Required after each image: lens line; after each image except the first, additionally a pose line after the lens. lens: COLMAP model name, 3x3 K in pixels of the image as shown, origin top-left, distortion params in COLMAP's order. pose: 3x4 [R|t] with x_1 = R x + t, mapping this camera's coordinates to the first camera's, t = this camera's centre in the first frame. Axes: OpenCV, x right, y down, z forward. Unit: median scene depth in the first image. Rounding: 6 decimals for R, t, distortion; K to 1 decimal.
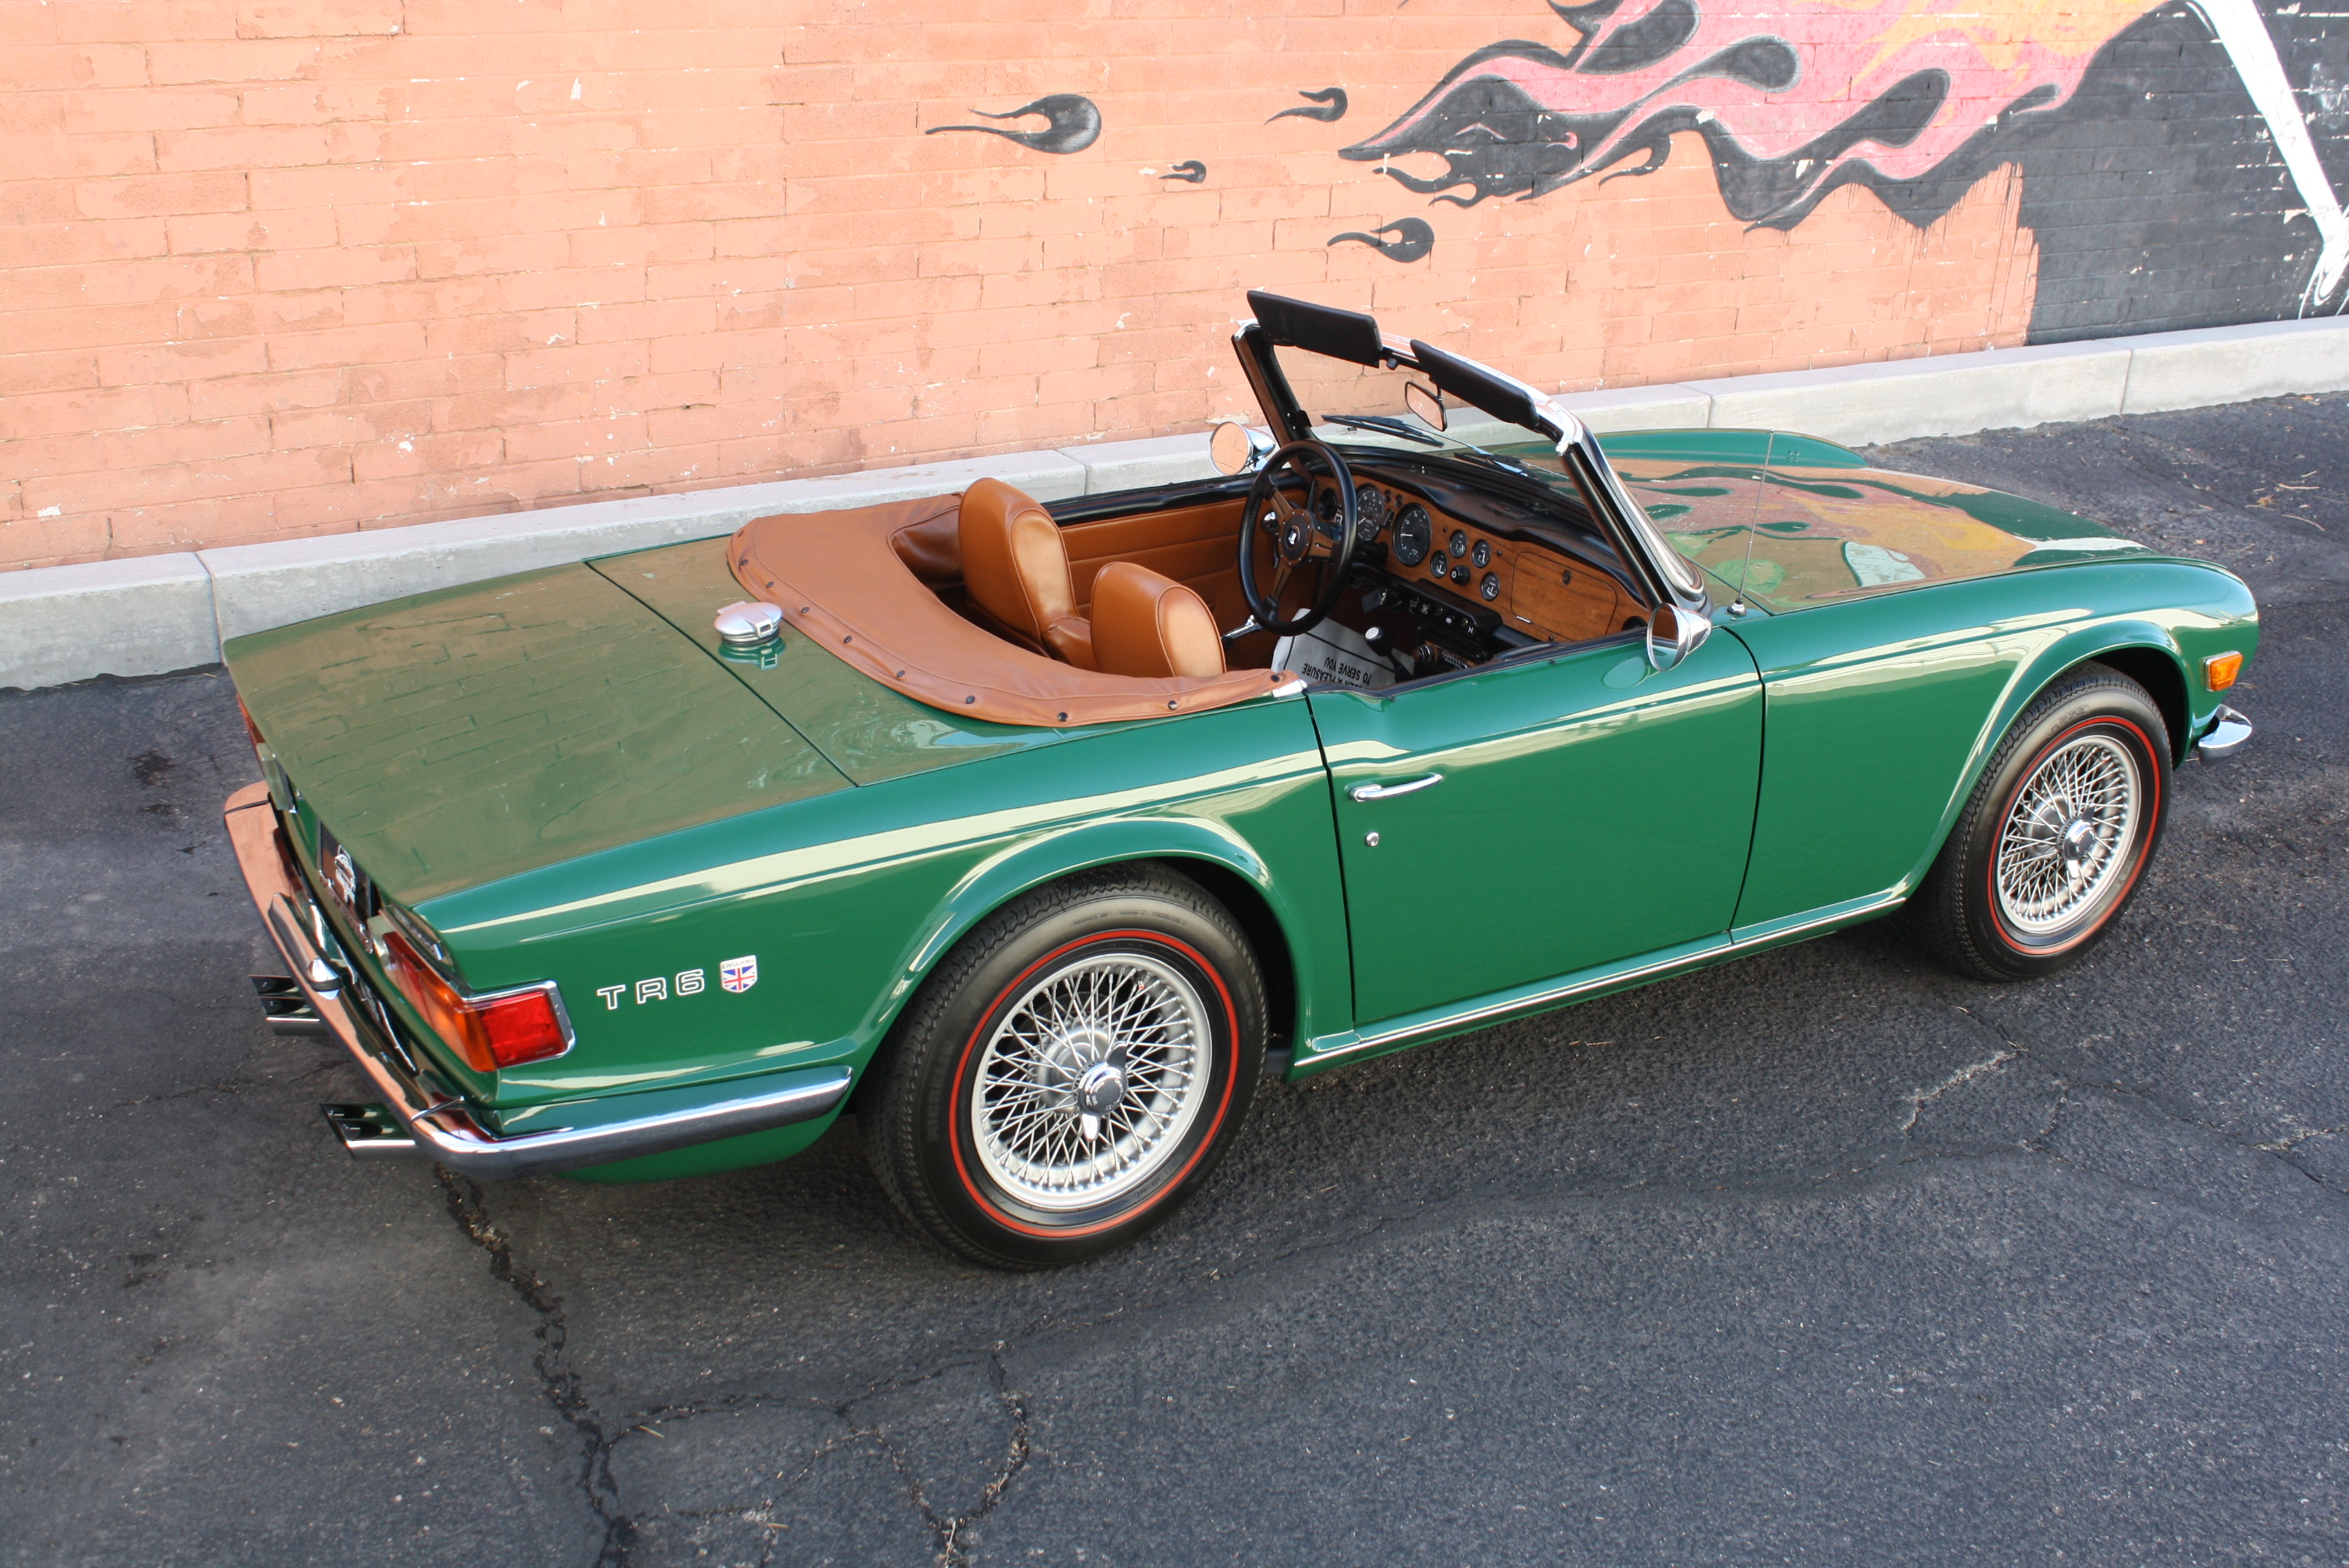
lens RADIAL K [[2471.2, 0, 1213.4], [0, 2471.2, 786.0], [0, 0, 1]] dist [-0.126420, 0.149300]
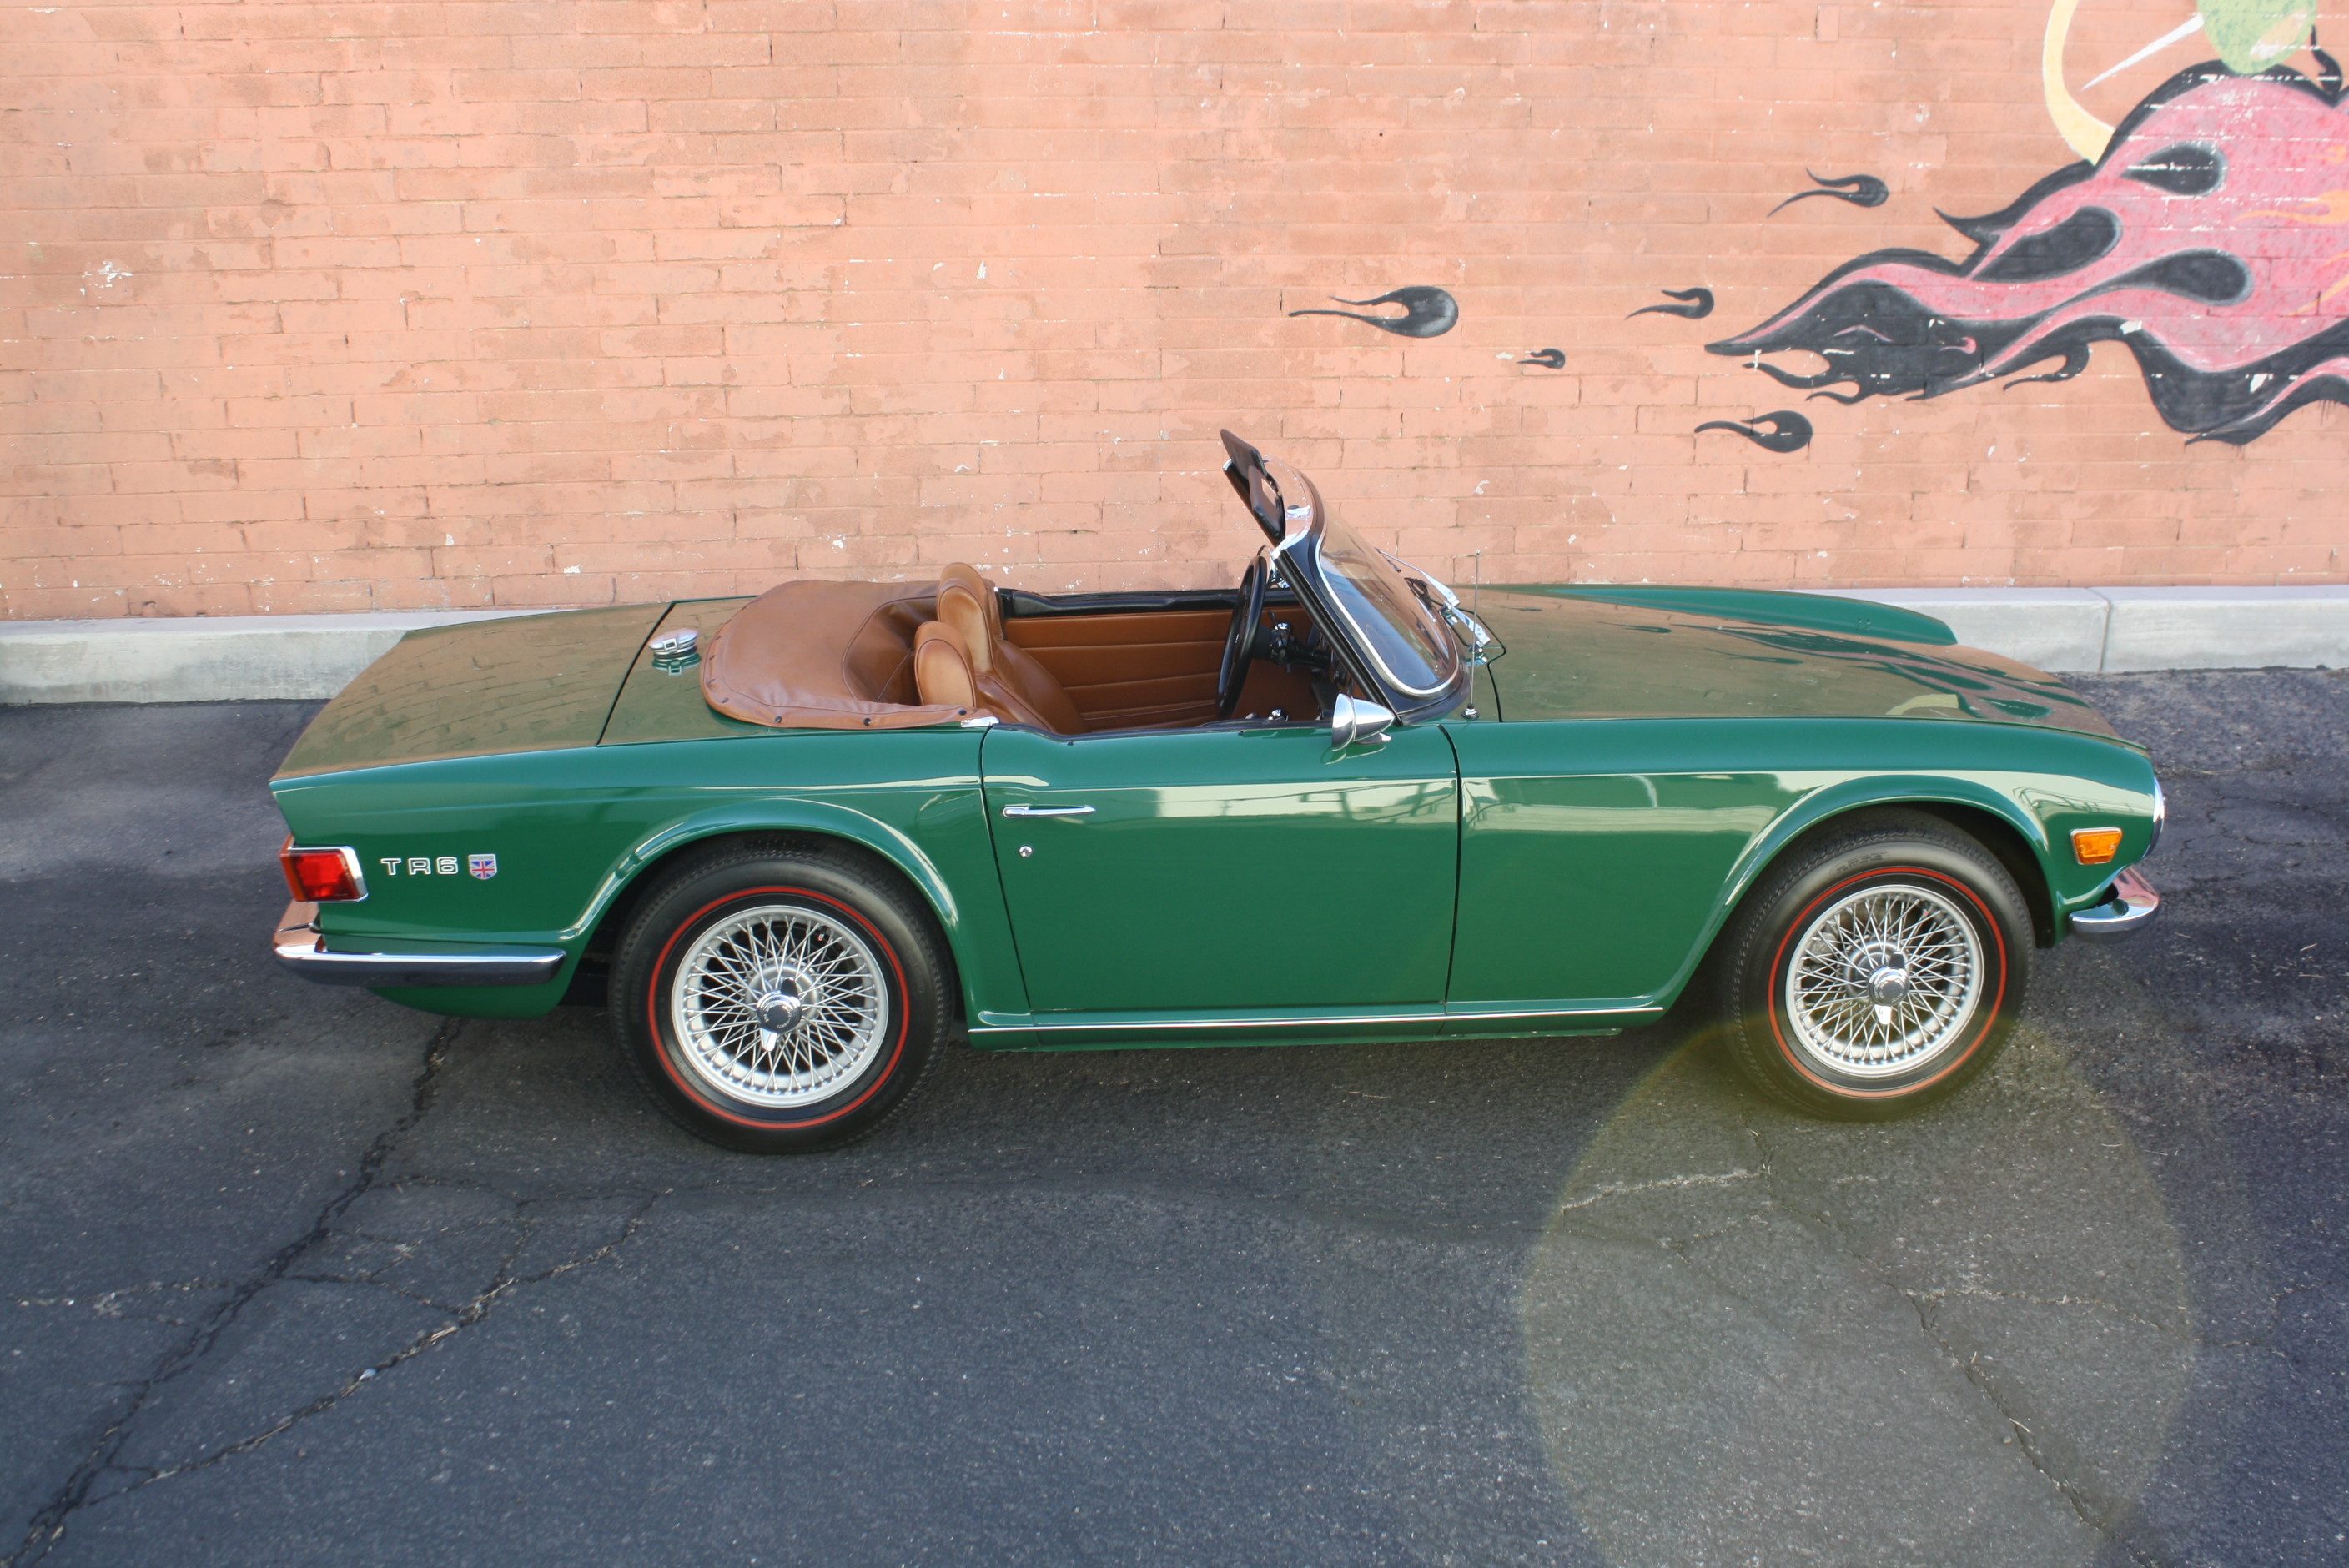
lens RADIAL K [[2382.6, 0, 1219.5], [0, 2382.6, 783.5], [0, 0, 1]] dist [-0.137085, 0.152610]
pose [[0.892288, 0.102419, -0.439696, 0.392458], [-0.139945, 0.988702, -0.053696, 0.022409], [0.429229, 0.109446, 0.896540, -0.011392]]
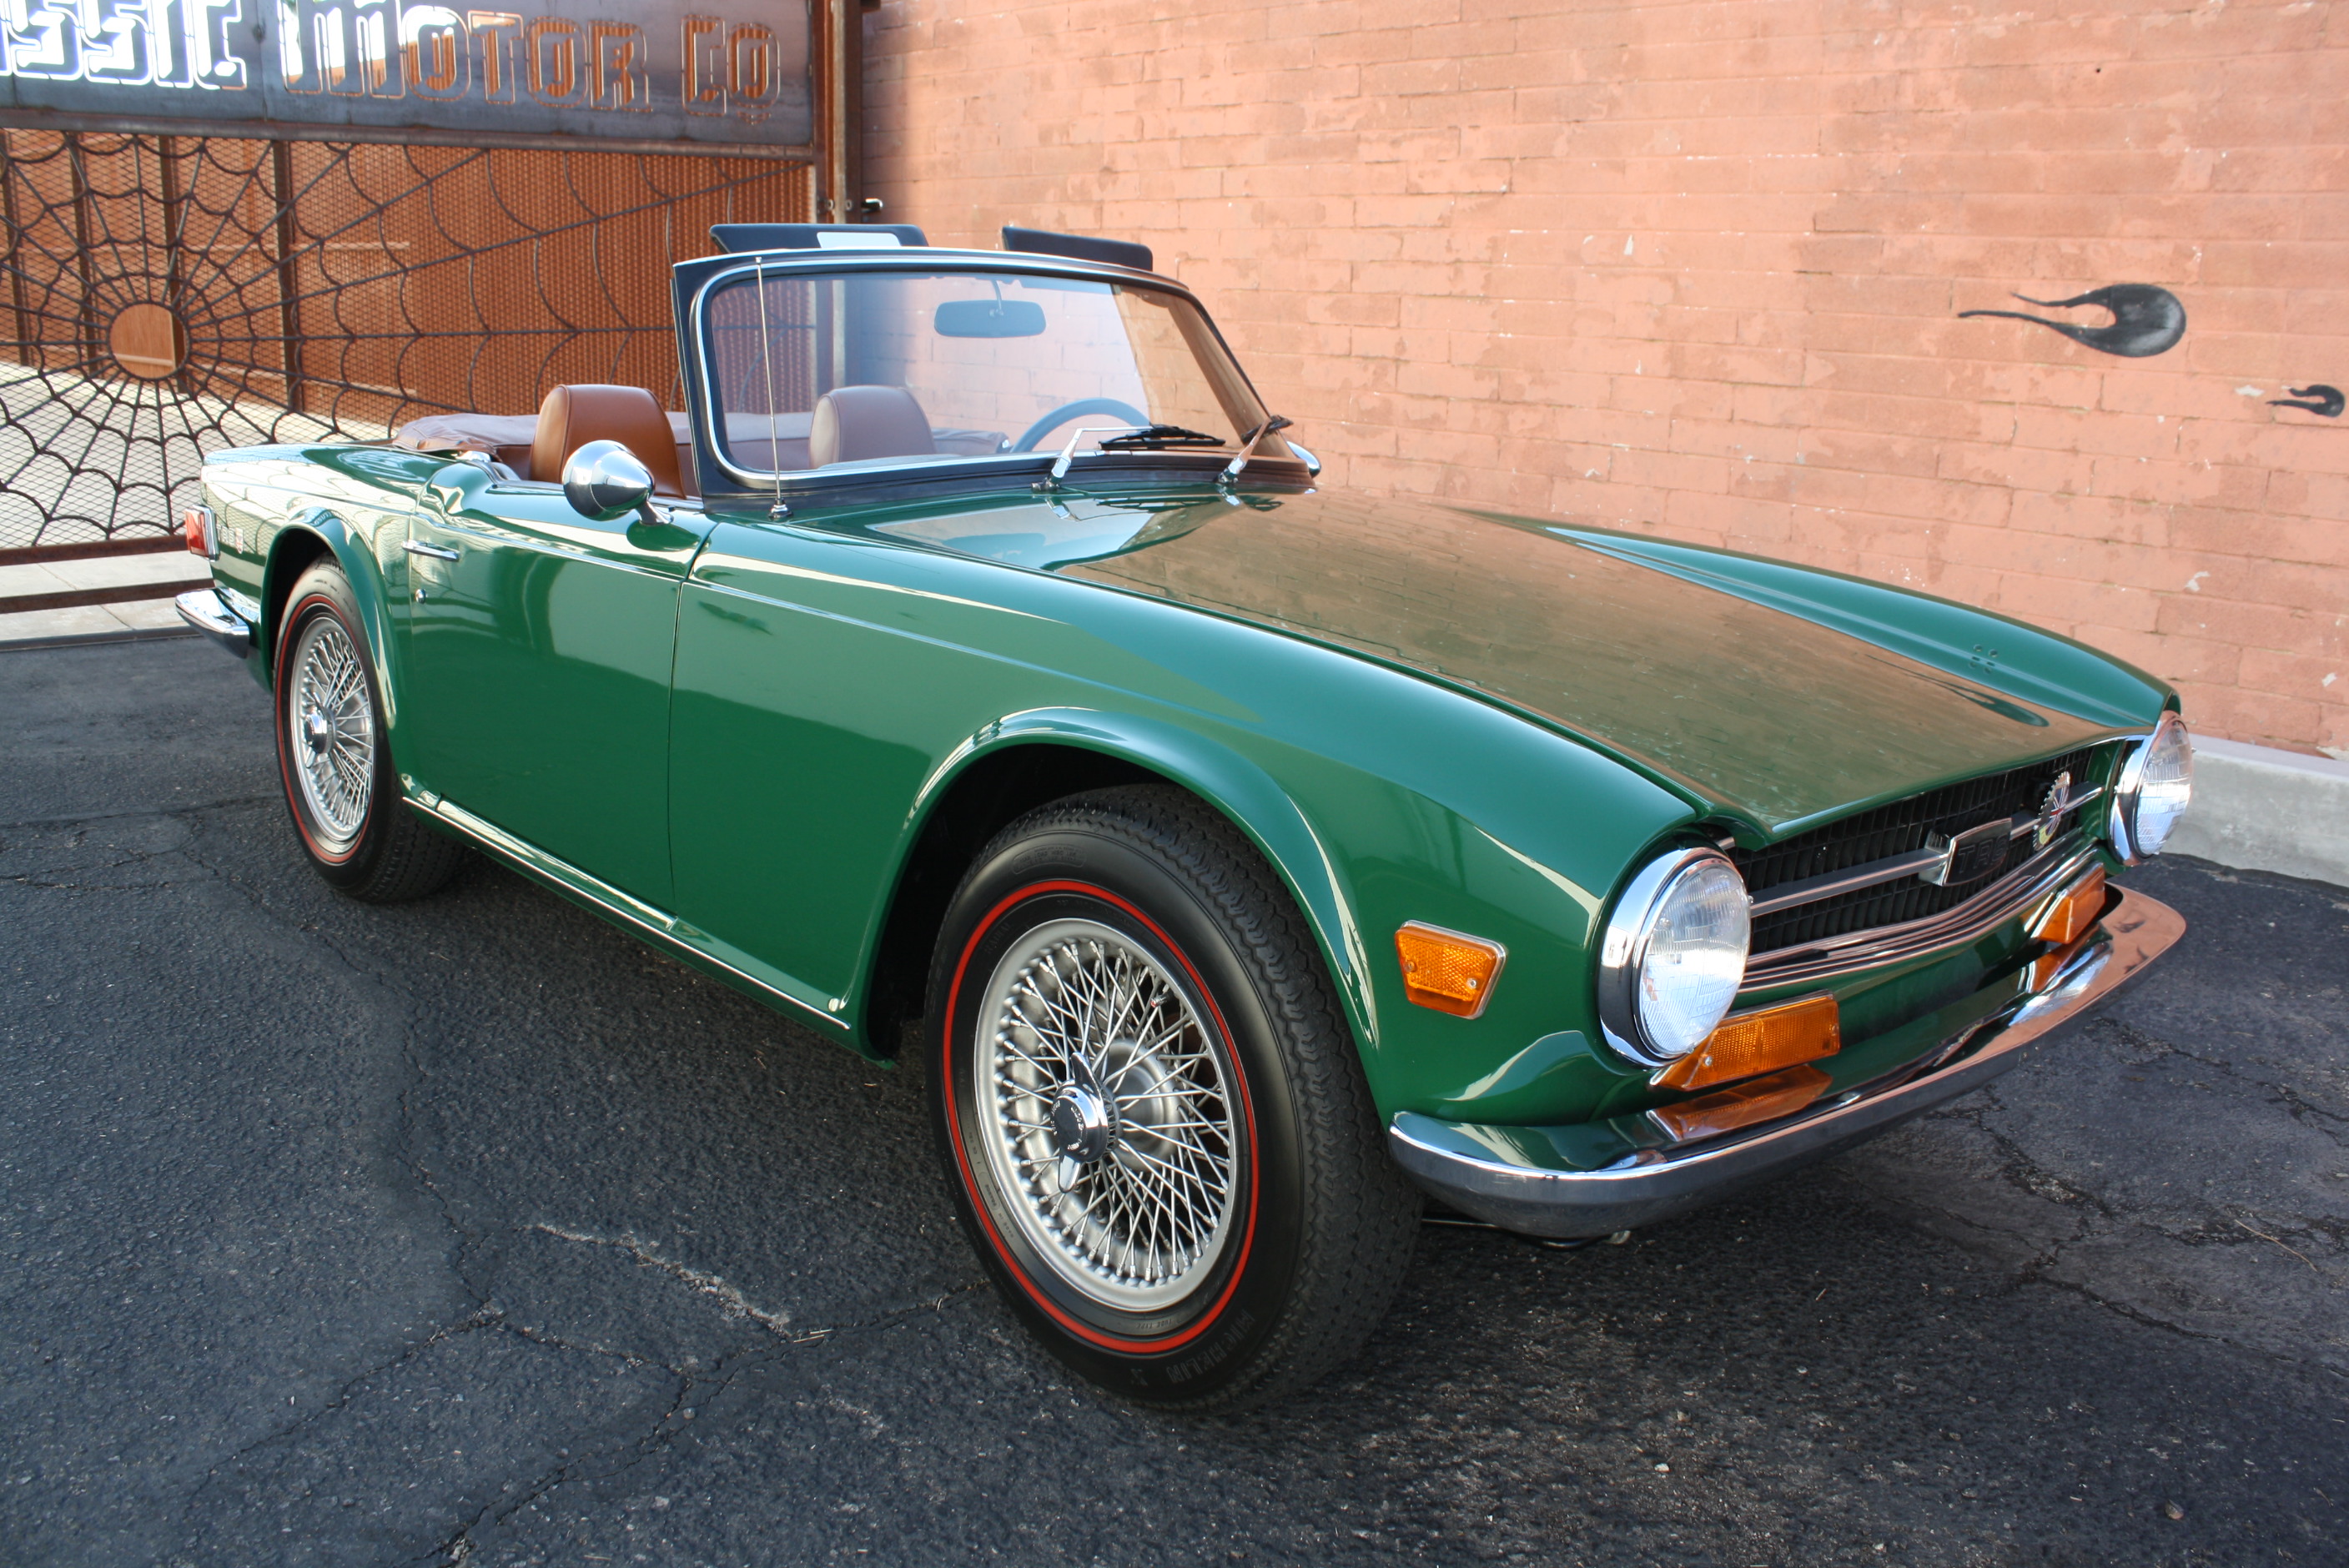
lens RADIAL K [[1982.2, 0, 1207.4], [0, 1982.2, 779.1], [0, 0, 1]] dist [-0.168131, 0.148318]
pose [[0.208004, 0.191250, -0.959249, 0.557136], [-0.400493, 0.911376, 0.094863, -0.071590], [0.892379, 0.364441, 0.266164, 0.654901]]
